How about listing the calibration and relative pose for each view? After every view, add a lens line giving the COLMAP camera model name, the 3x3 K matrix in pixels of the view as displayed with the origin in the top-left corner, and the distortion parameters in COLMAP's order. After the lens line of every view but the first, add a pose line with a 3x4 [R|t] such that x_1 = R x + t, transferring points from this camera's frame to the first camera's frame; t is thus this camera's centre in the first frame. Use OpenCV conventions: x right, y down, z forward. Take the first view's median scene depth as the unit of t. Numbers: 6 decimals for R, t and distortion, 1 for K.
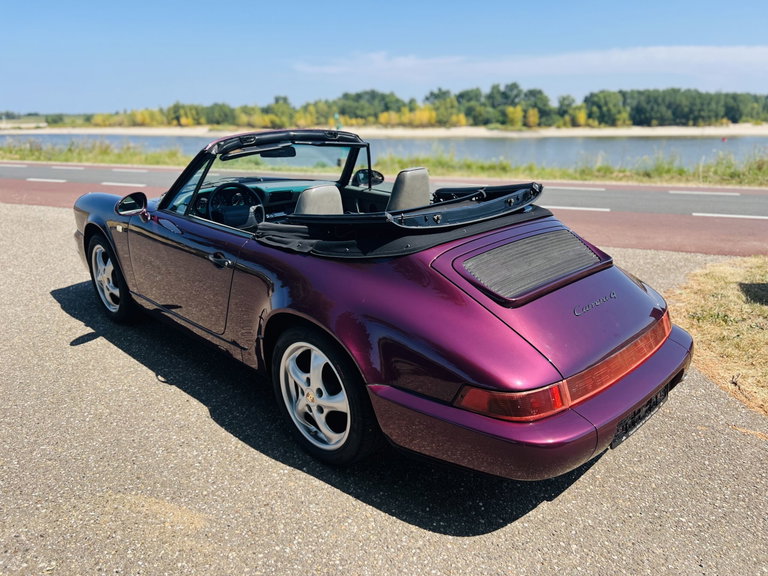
lens RADIAL K [[585.5, 0, 389.4], [0, 585.5, 294.9], [0, 0, 1]] dist [0.073421, -0.088098]
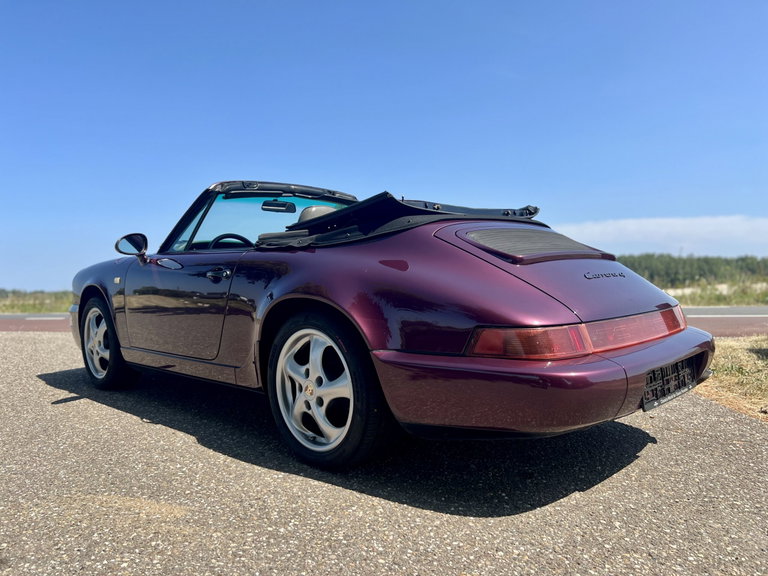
lens RADIAL K [[585.5, 0, 384.6], [0, 585.5, 293.2], [0, 0, 1]] dist [0.073421, -0.088098]
pose [[0.999738, -0.022087, 0.006048, -0.009630], [0.022897, 0.959881, -0.279470, 0.151041], [0.000367, 0.279535, 0.960135, 0.038617]]
